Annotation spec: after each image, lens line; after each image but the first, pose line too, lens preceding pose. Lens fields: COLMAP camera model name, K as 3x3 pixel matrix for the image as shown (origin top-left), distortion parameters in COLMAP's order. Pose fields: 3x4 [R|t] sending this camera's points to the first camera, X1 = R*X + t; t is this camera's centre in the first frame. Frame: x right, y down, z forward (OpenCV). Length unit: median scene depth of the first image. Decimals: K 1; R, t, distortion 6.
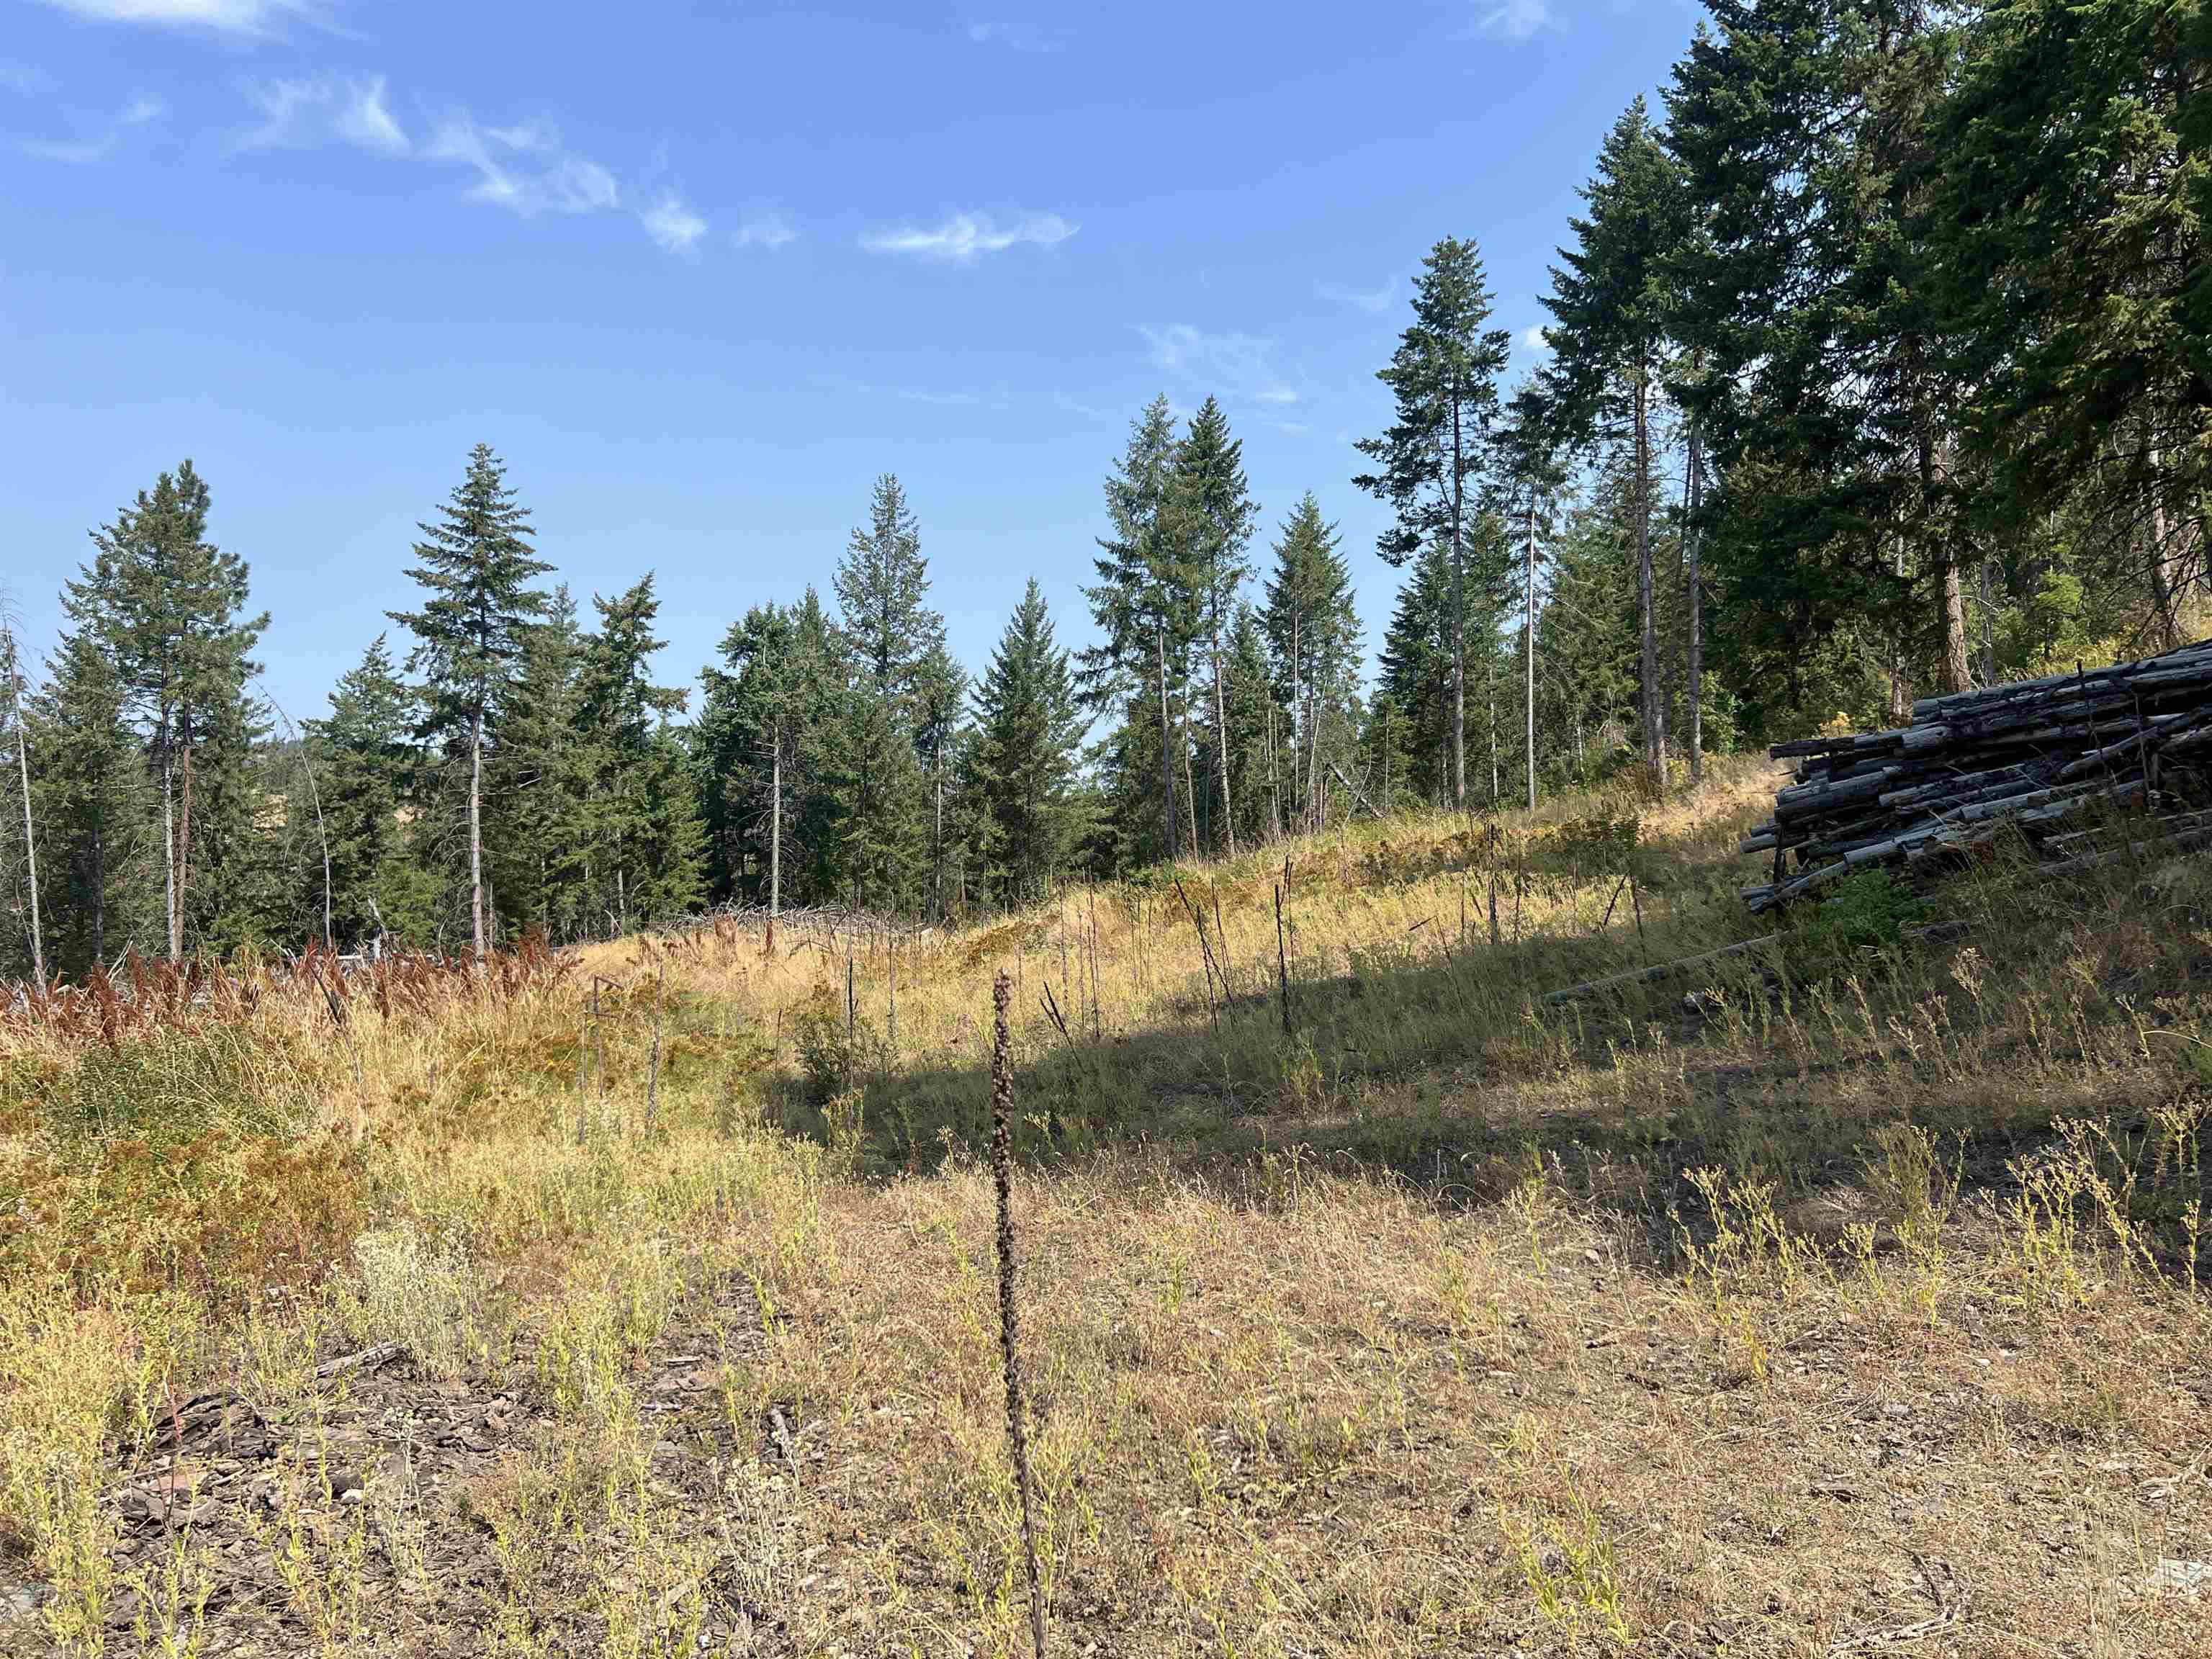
lens RADIAL K [[1668.7, 0, 1106.0], [0, 1668.7, 829.5], [0, 0, 1]] dist [0.008382, -0.023993]
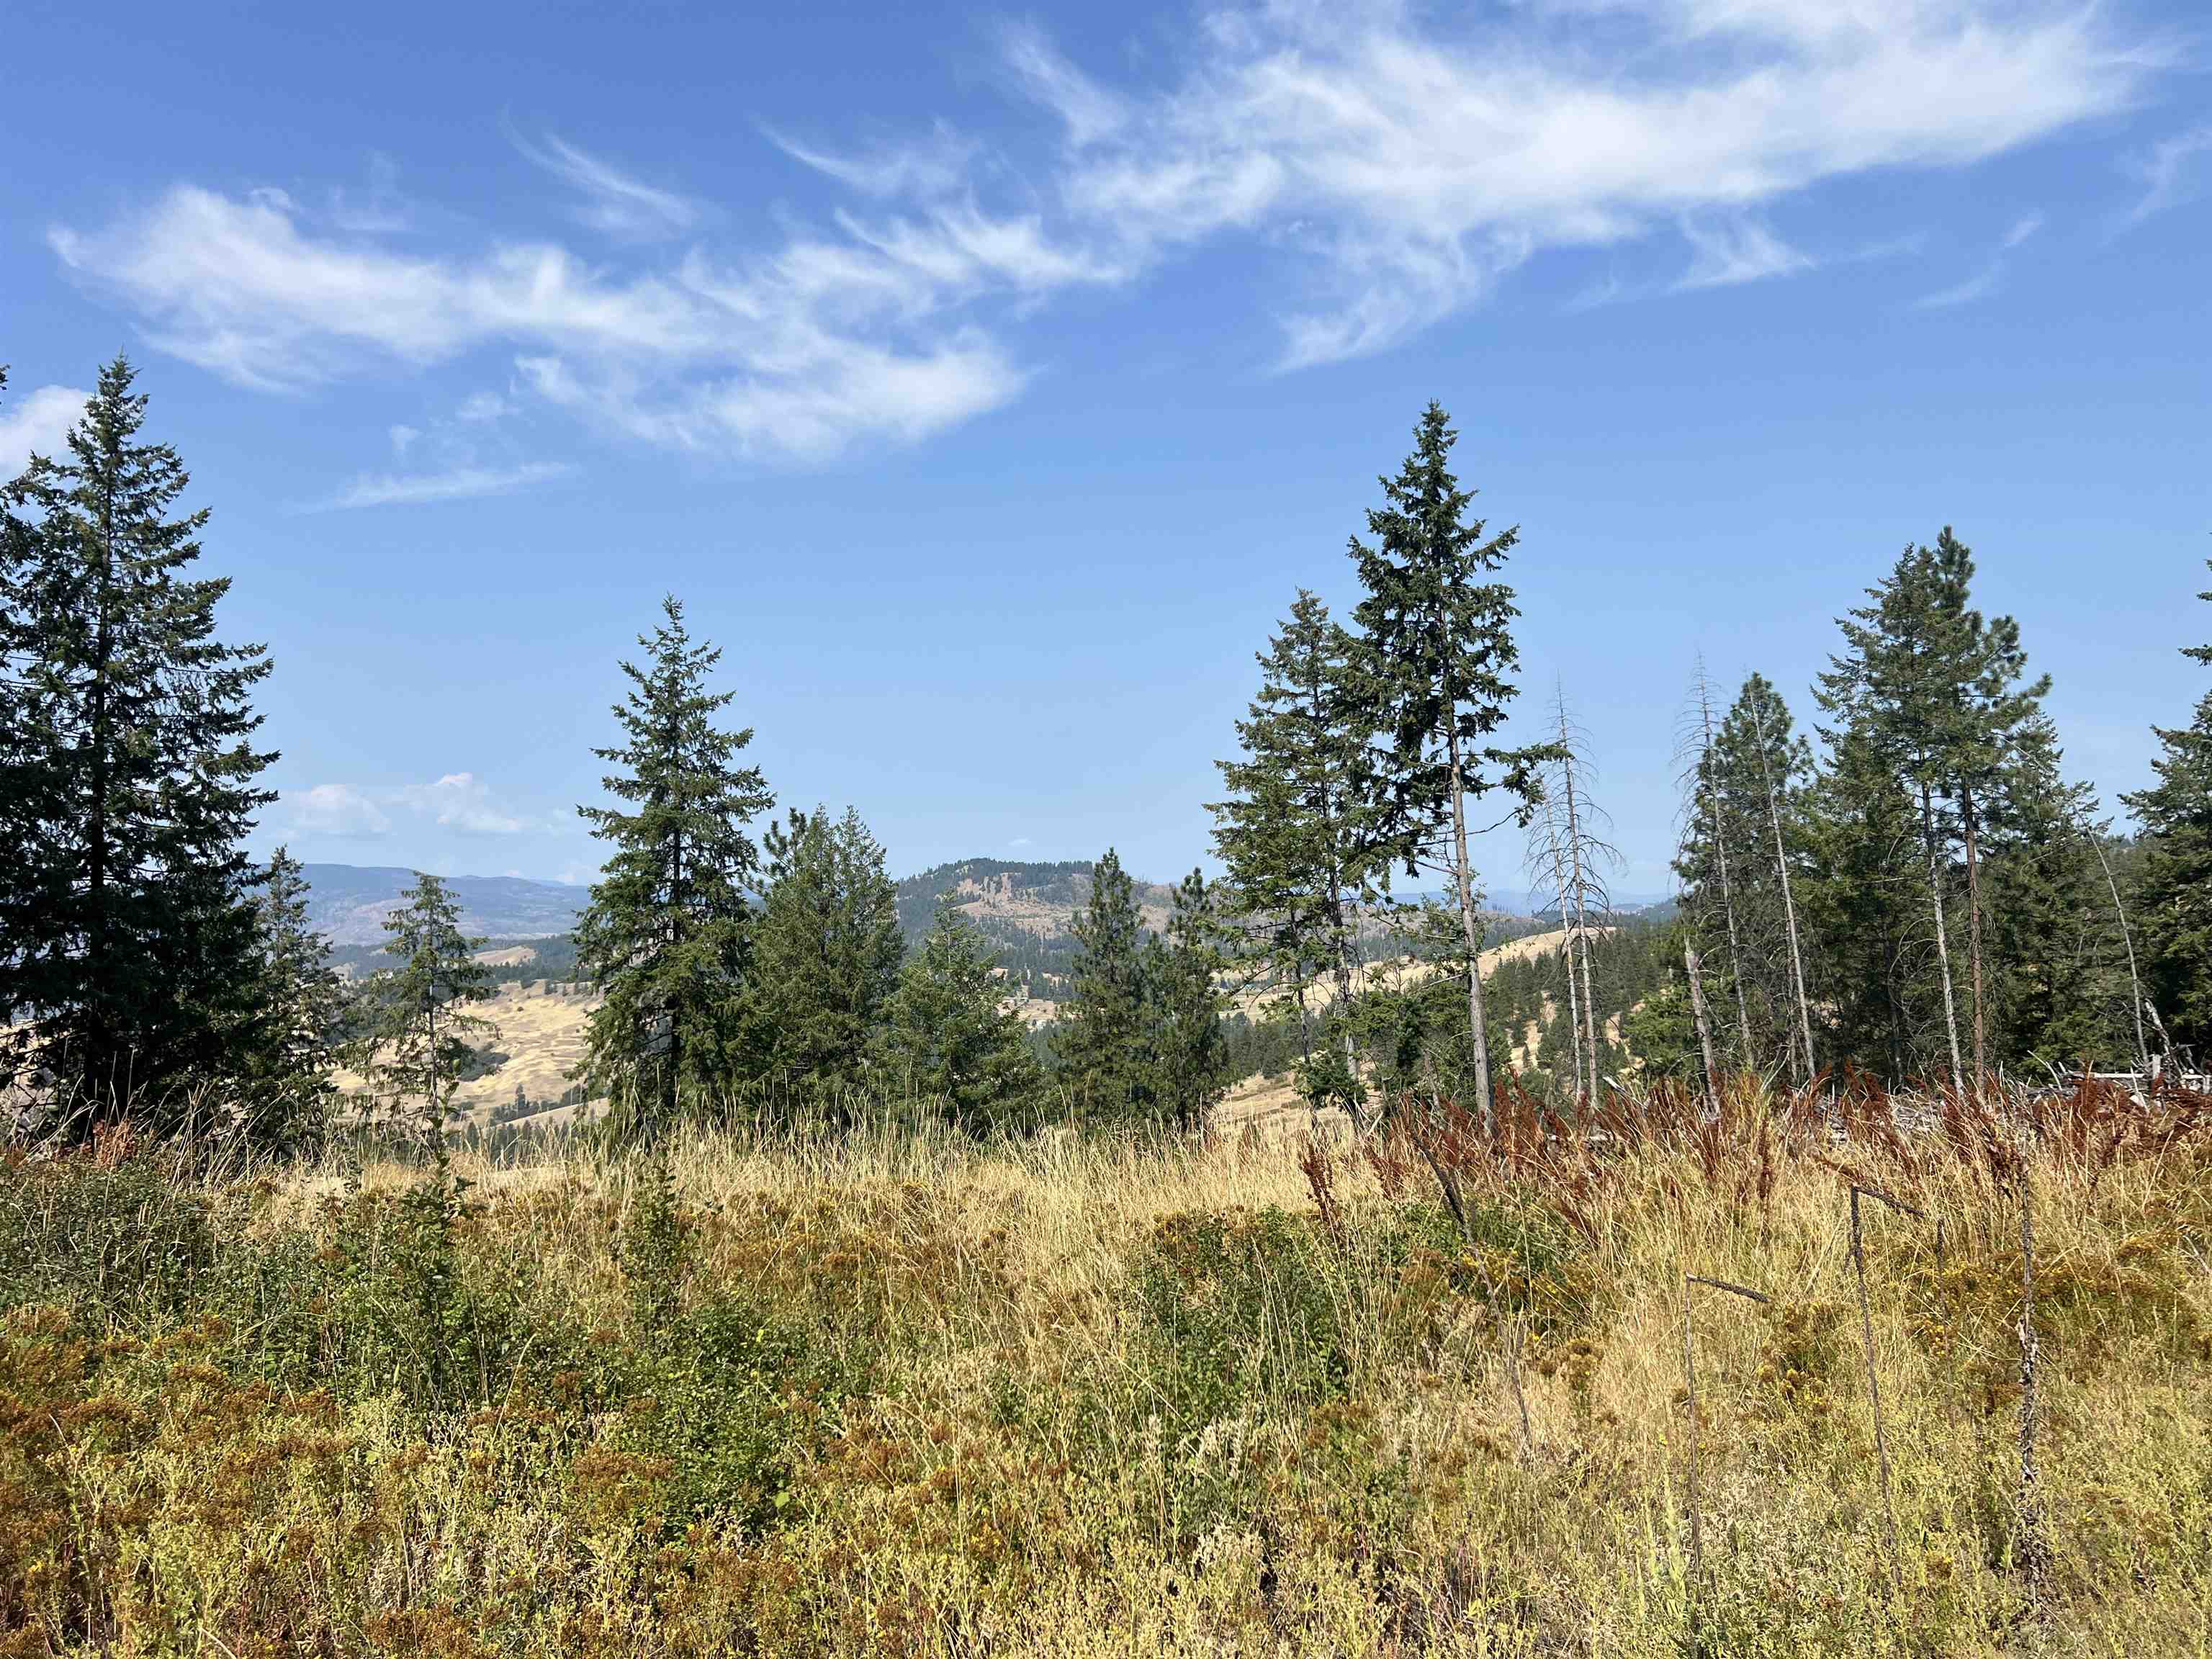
lens RADIAL K [[1668.7, 0, 1106.0], [0, 1668.7, 829.5], [0, 0, 1]] dist [0.008382, -0.023993]
pose [[0.490969, -0.086284, -0.866894, 0.015269], [0.032082, 0.996199, -0.080984, 0.008021], [0.870586, 0.011948, 0.491871, 0.129576]]
